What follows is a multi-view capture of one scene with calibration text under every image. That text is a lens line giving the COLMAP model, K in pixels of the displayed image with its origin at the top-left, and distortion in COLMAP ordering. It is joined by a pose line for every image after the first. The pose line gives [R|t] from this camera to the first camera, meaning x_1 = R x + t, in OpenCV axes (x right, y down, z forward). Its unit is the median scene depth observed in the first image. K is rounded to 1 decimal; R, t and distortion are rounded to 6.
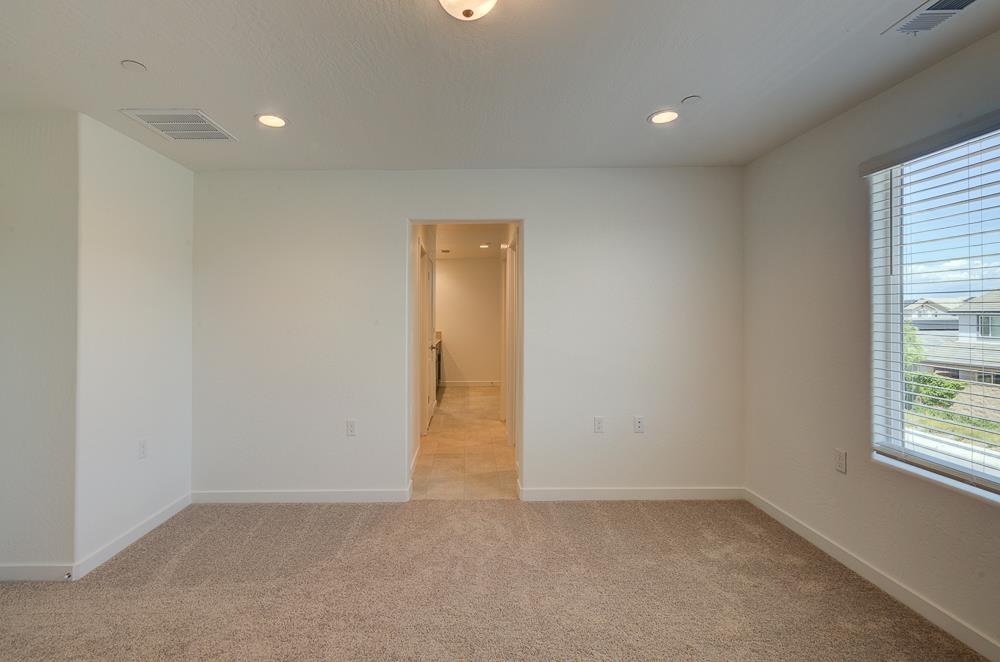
lens RADIAL K [[438.0, 0, 467.8], [0, 438.0, 318.1], [0, 0, 1]] dist [-0.001167, 0.000356]
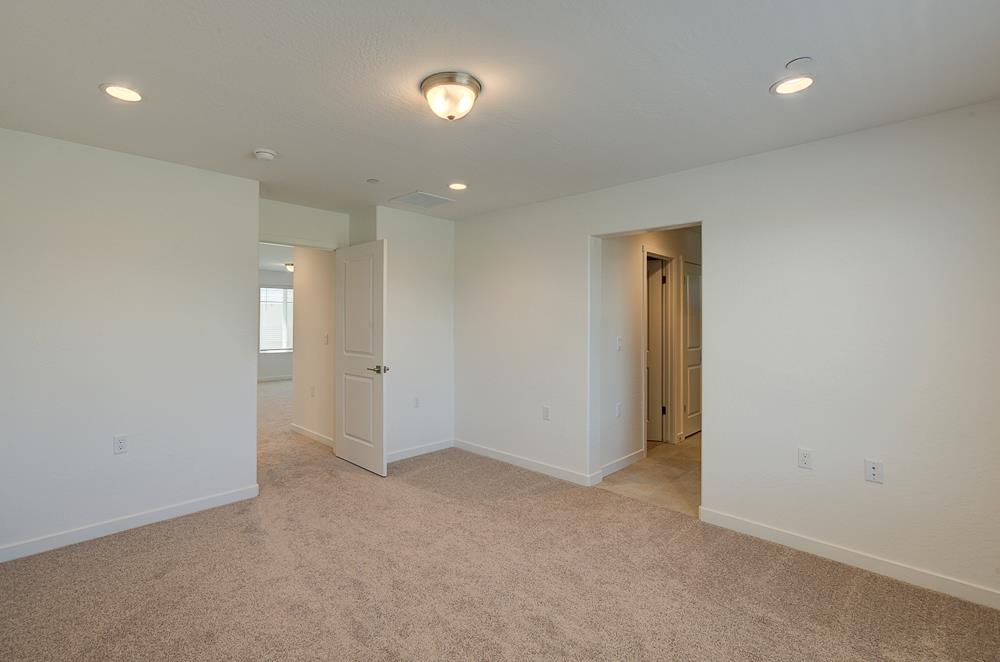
lens RADIAL K [[456.5, 0, 507.2], [0, 456.5, 328.8], [0, 0, 1]] dist [-0.000067, -0.000074]
pose [[0.726627, 0.024189, -0.686607, 0.536628], [-0.016957, 0.999707, 0.017273, -0.003636], [0.686823, -0.000908, 0.726824, 0.004742]]
